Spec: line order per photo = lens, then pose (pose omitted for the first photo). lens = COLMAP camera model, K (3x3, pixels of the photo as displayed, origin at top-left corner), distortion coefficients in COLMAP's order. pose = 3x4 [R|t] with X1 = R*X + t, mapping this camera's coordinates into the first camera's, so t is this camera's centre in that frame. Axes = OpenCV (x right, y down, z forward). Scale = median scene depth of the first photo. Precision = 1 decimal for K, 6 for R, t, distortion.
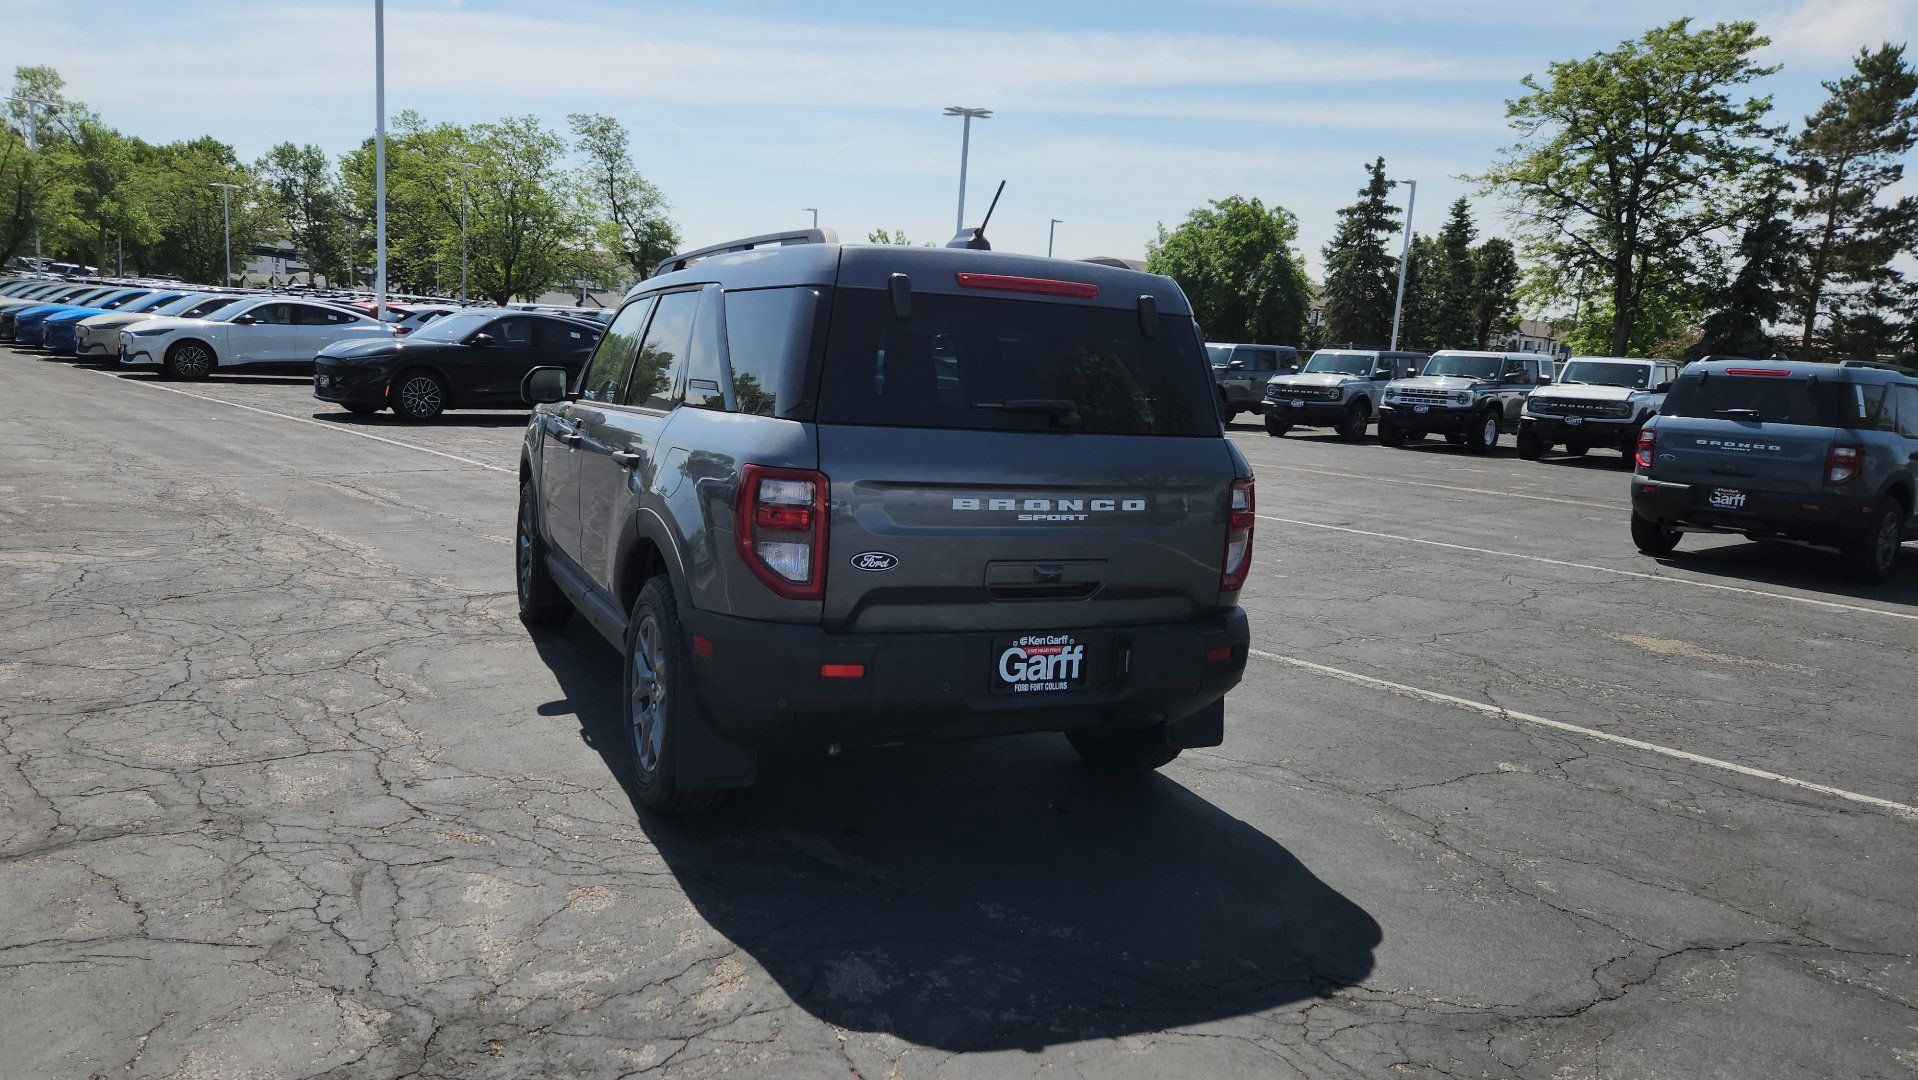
lens RADIAL K [[1279.4, 0, 915.3], [0, 1279.4, 541.1], [0, 0, 1]] dist [0.069875, -0.057783]
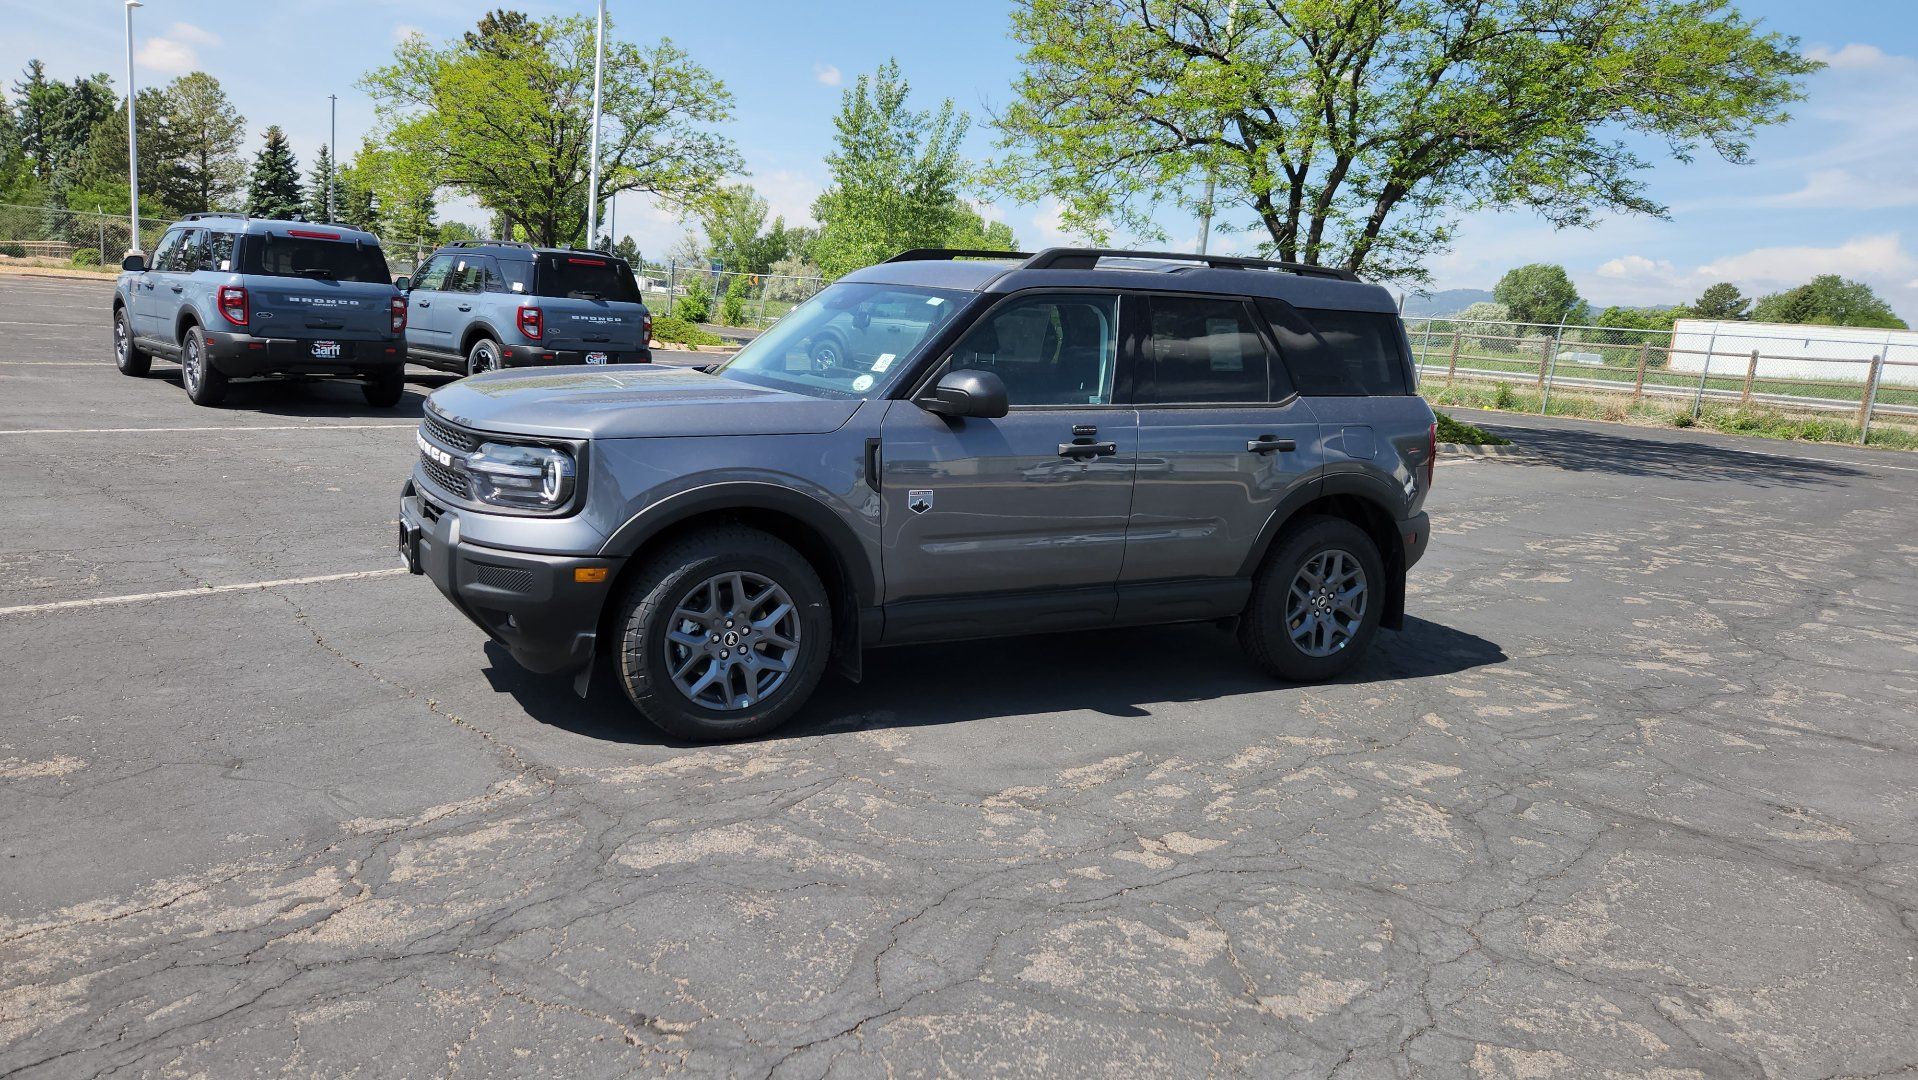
lens RADIAL K [[1289.8, 0, 923.1], [0, 1289.8, 561.0], [0, 0, 1]] dist [0.069599, -0.056375]
pose [[-0.072183, -0.258613, 0.963280, -0.139038], [0.066585, 0.962396, 0.263365, -0.029874], [-0.995166, 0.083150, -0.052249, 0.137289]]
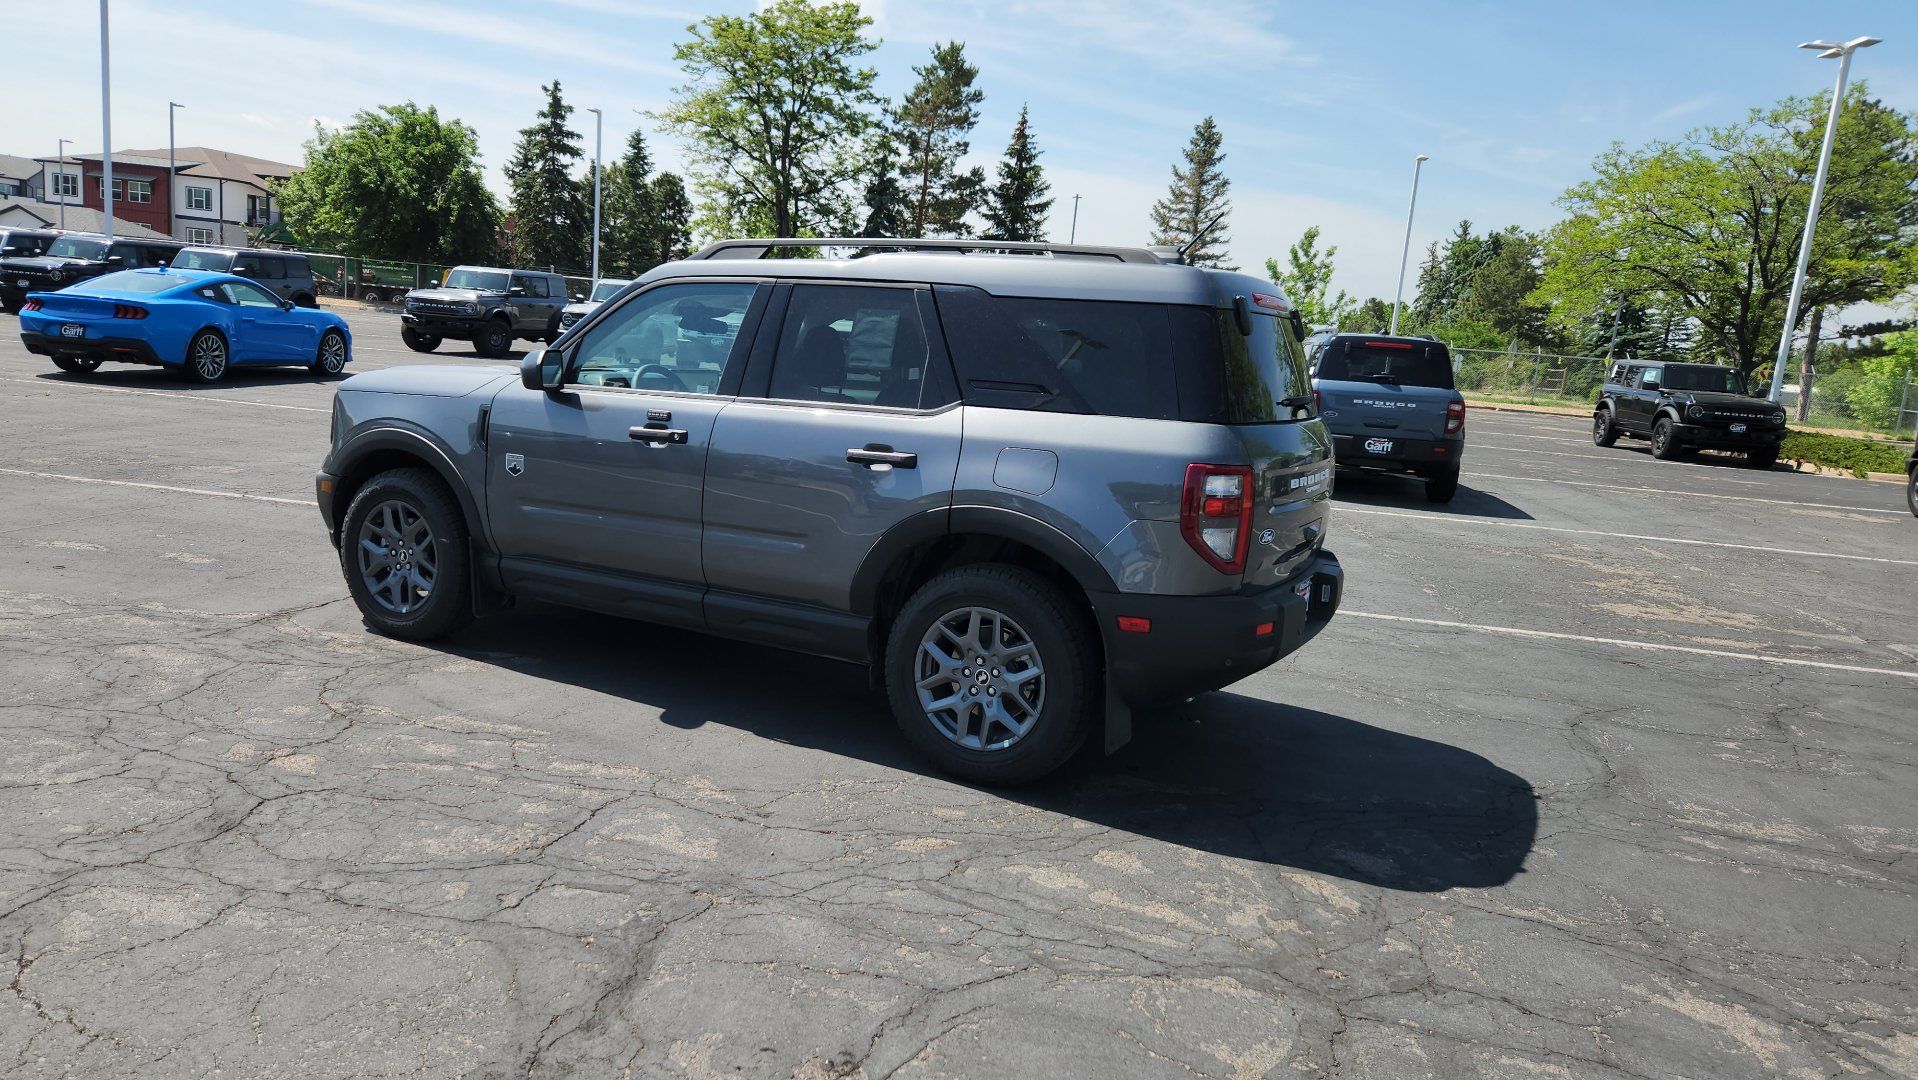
lens RADIAL K [[1284.1, 0, 906.8], [0, 1284.1, 534.3], [0, 0, 1]] dist [0.069654, -0.060210]
pose [[0.797450, -0.095517, 0.595776, -0.079731], [0.060653, 0.995079, 0.078350, -0.007941], [-0.600328, -0.026345, 0.799320, 0.017231]]
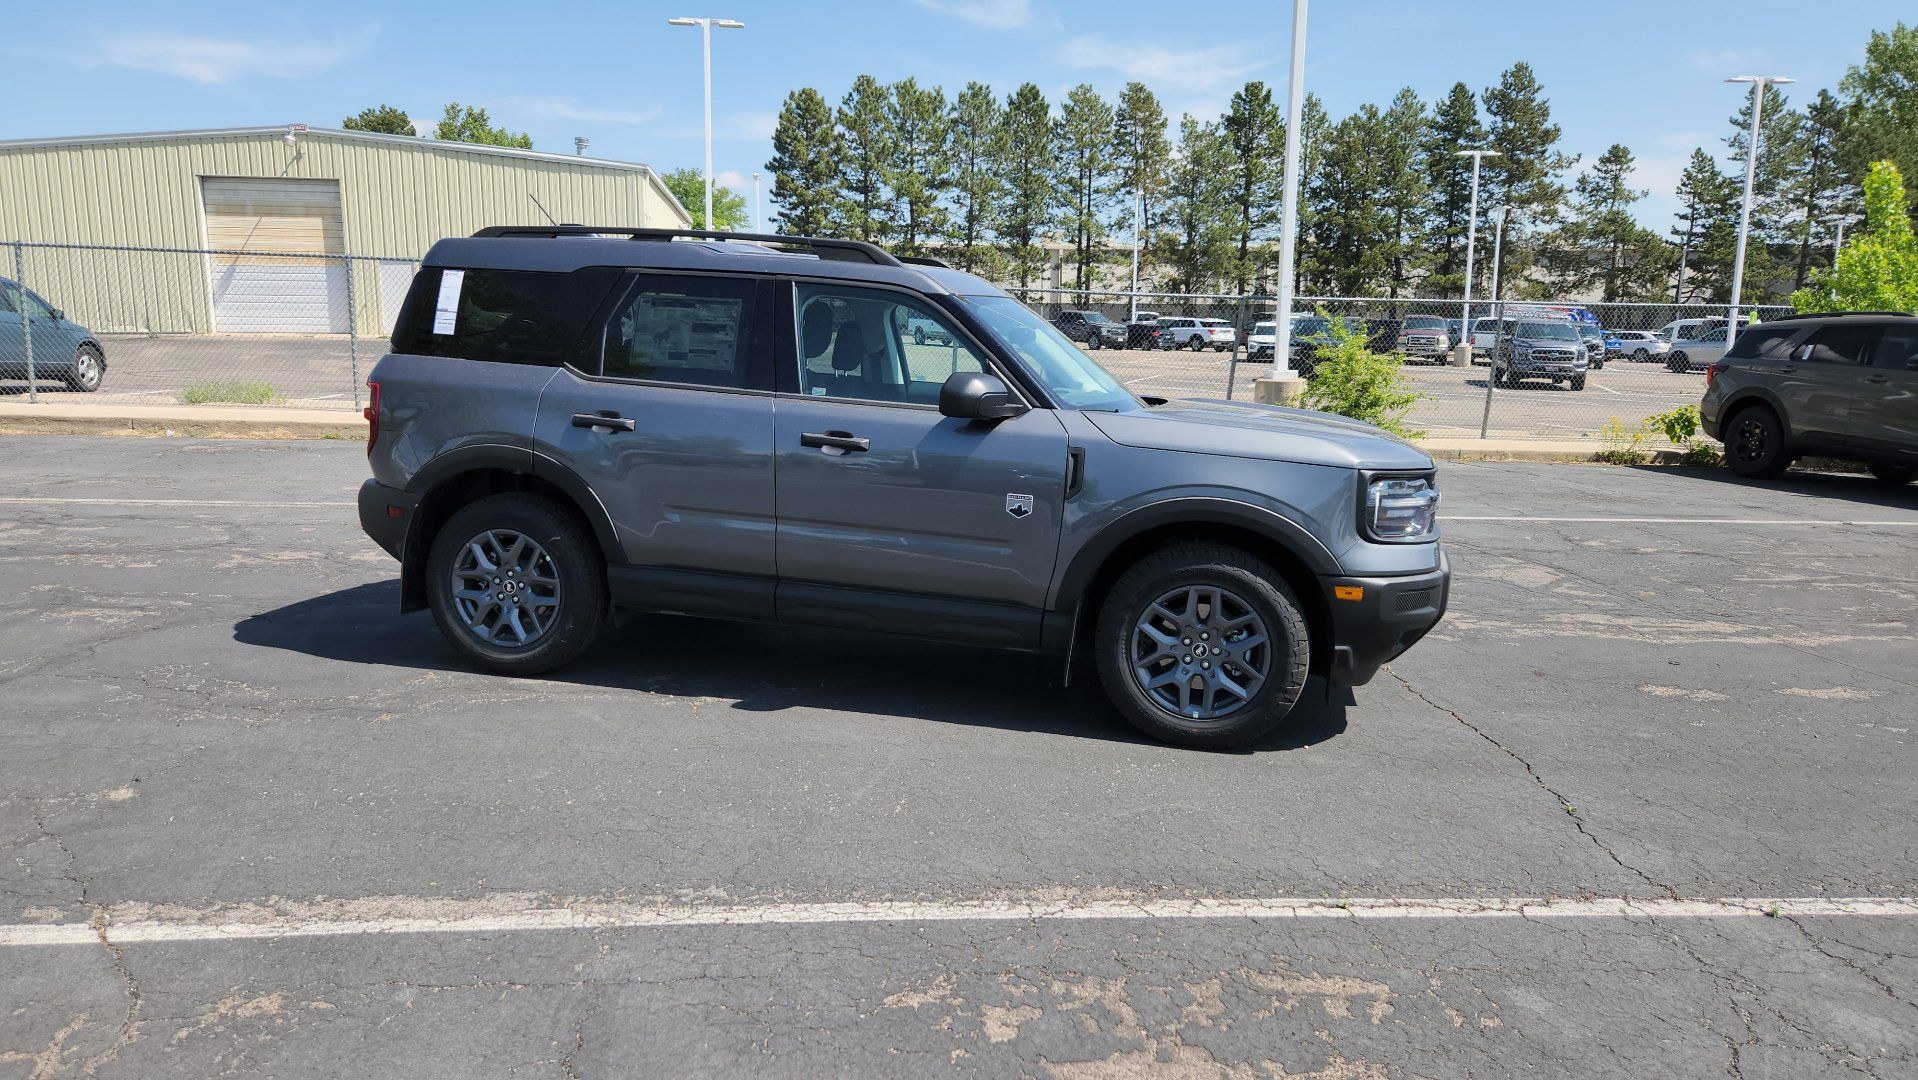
lens RADIAL K [[1284.5, 0, 923.1], [0, 1284.5, 539.6], [0, 0, 1]] dist [0.069910, -0.057699]
pose [[-0.604243, 0.049656, -0.795251, 0.089670], [-0.185619, 0.961825, 0.201093, -0.024408], [0.774878, 0.269123, -0.571959, 0.204003]]
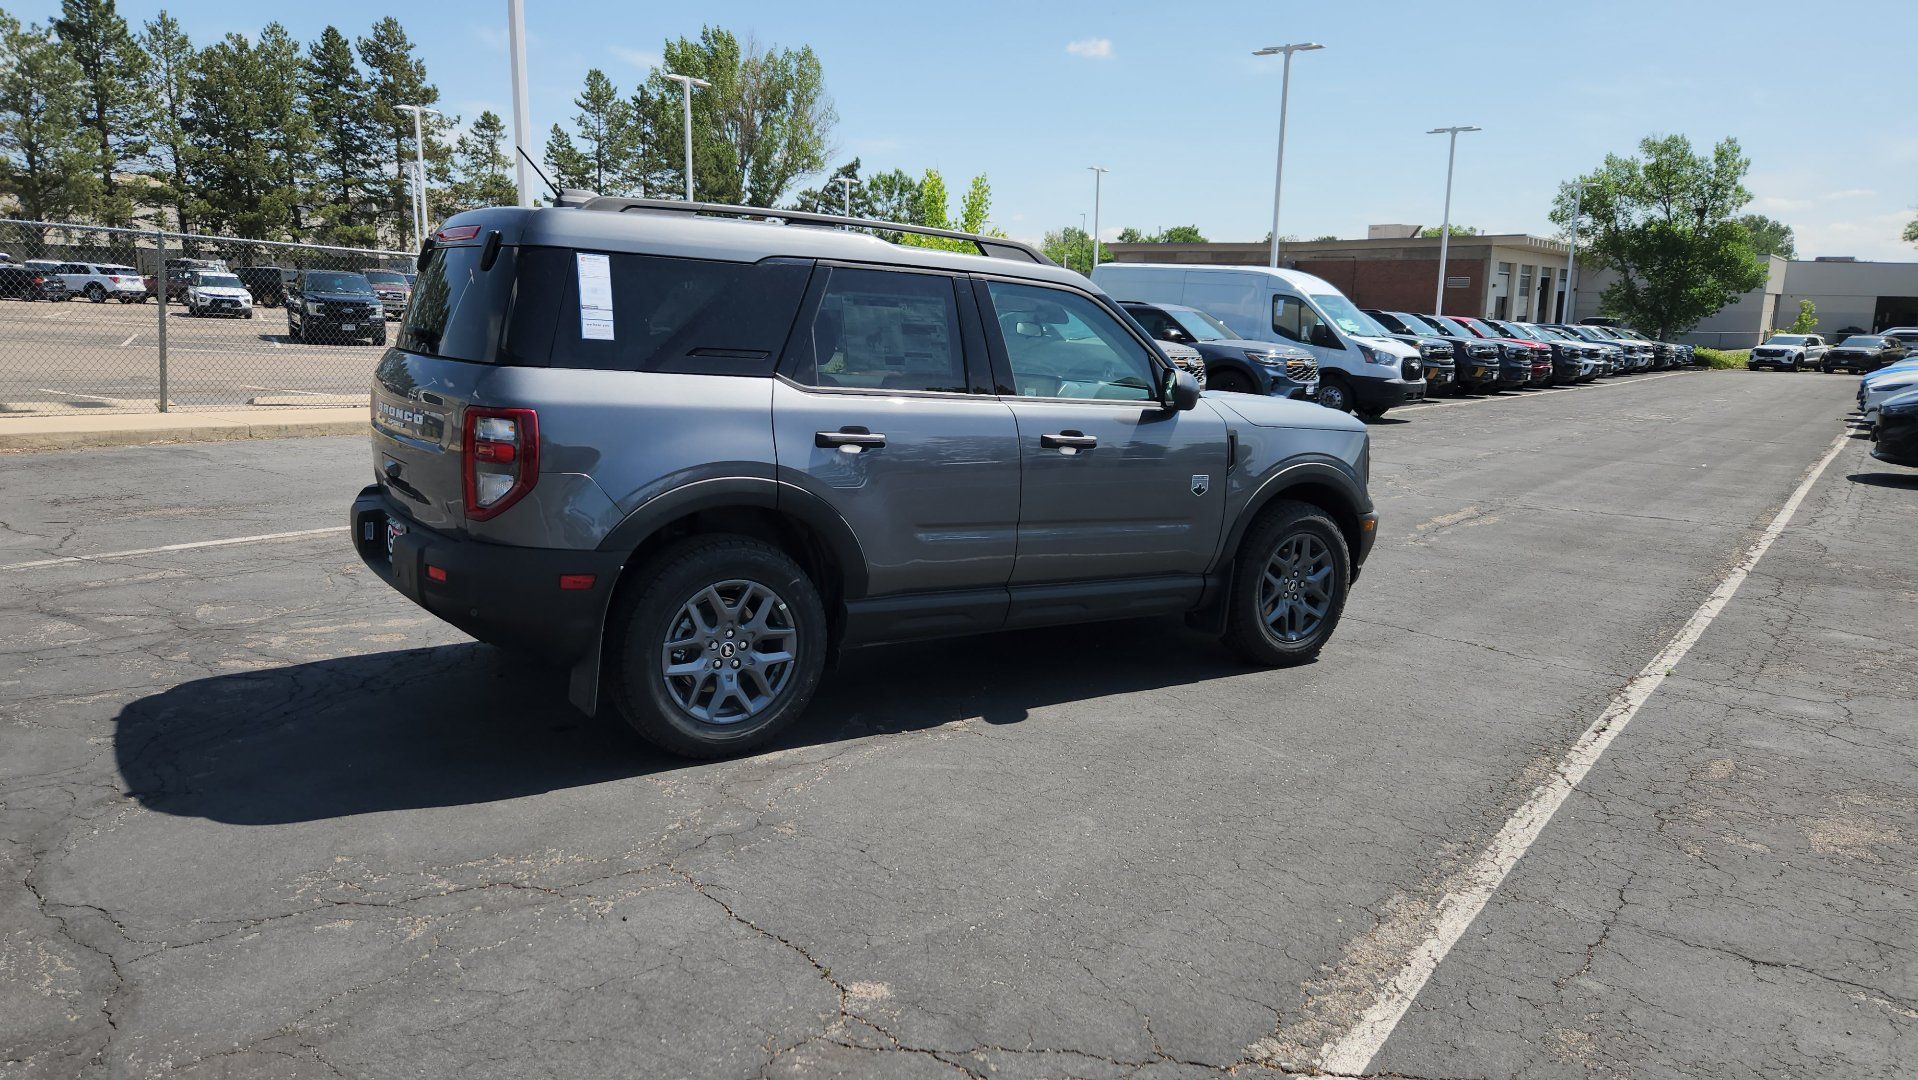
lens RADIAL K [[1284.5, 0, 923.1], [0, 1284.5, 539.6], [0, 0, 1]] dist [0.069910, -0.057699]
pose [[0.171943, 0.111775, -0.978745, 0.114176], [-0.172555, 0.981599, 0.081787, -0.007808], [0.969877, 0.154824, 0.188066, 0.102666]]
